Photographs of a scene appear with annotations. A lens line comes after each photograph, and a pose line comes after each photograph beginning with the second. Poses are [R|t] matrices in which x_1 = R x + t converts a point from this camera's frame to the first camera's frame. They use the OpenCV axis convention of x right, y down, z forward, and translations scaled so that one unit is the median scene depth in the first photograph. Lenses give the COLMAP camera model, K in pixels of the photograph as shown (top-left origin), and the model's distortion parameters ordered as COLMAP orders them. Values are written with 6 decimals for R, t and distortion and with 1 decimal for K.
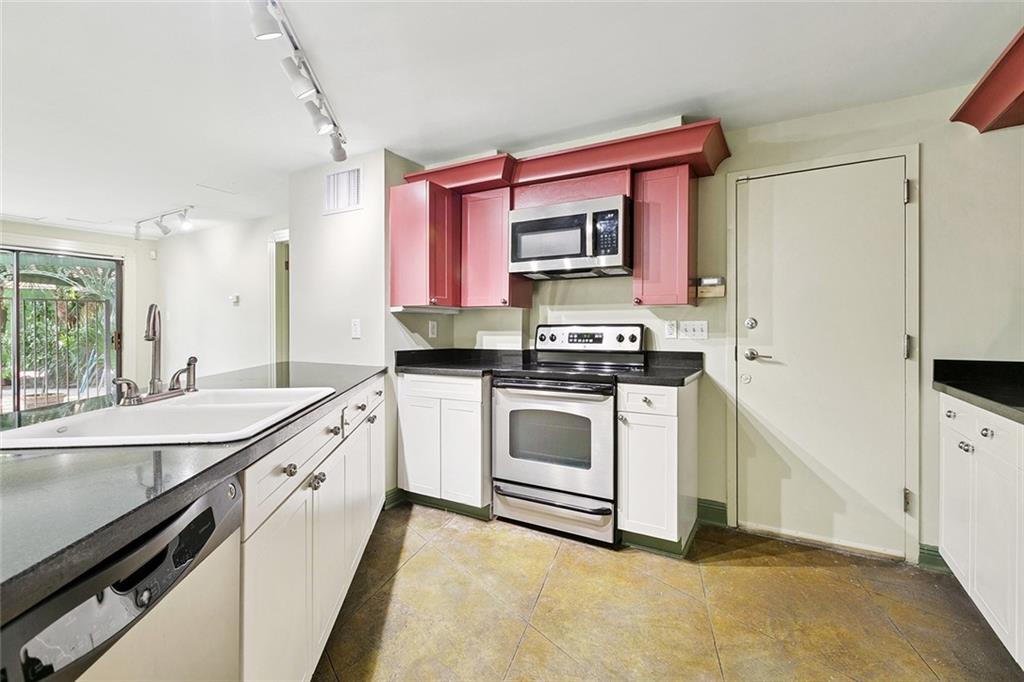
lens RADIAL K [[459.1, 0, 510.7], [0, 459.1, 331.6], [0, 0, 1]] dist [-0.001768, 0.000013]
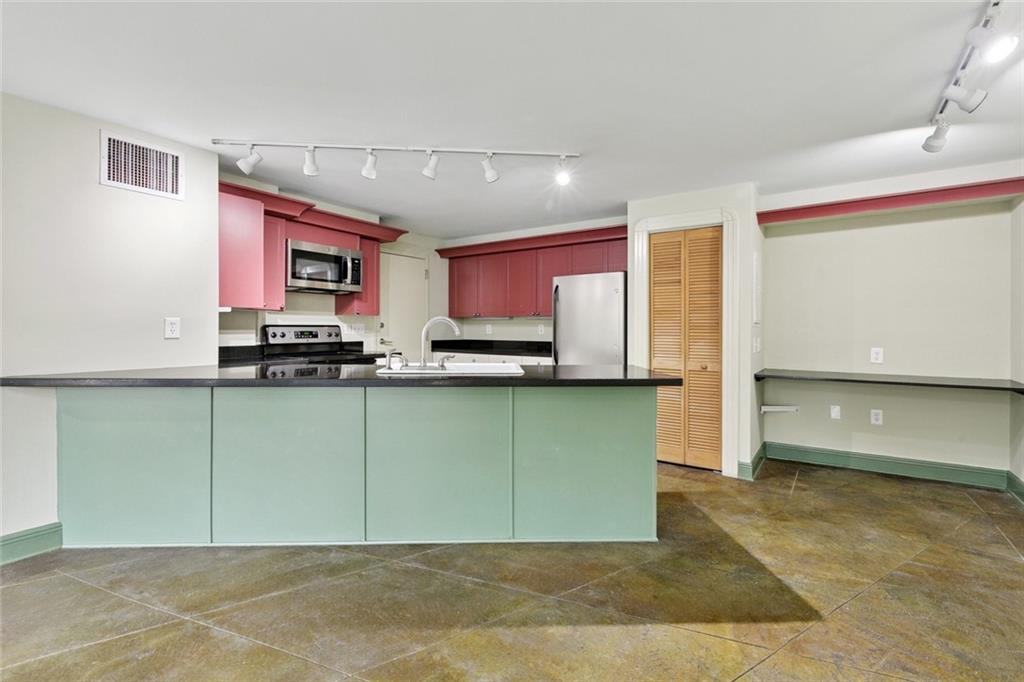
lens RADIAL K [[459.1, 0, 510.7], [0, 459.1, 331.6], [0, 0, 1]] dist [-0.001768, 0.000013]
pose [[0.083003, -0.007743, 0.996519, -1.208640], [0.000406, 0.999970, 0.007736, -0.006157], [-0.996549, -0.000237, 0.083003, 0.244856]]
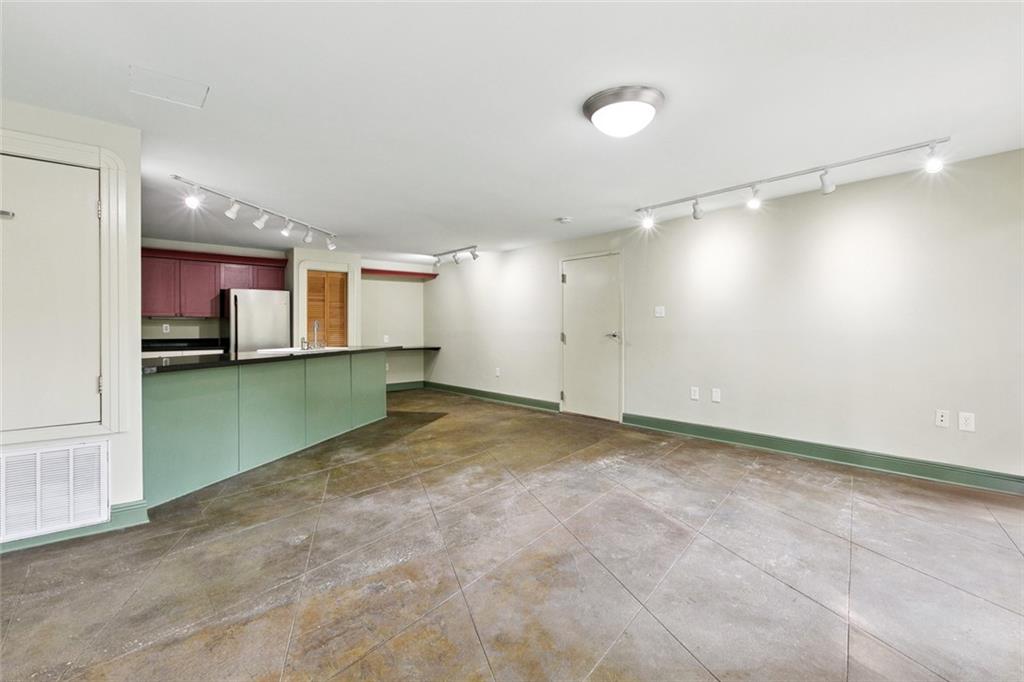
lens RADIAL K [[459.1, 0, 510.7], [0, 459.1, 331.6], [0, 0, 1]] dist [-0.001768, 0.000013]
pose [[-0.941770, -0.000440, 0.336256, -1.518063], [0.003747, 0.999923, 0.011802, -0.004715], [-0.336236, 0.012374, -0.941697, 1.714791]]
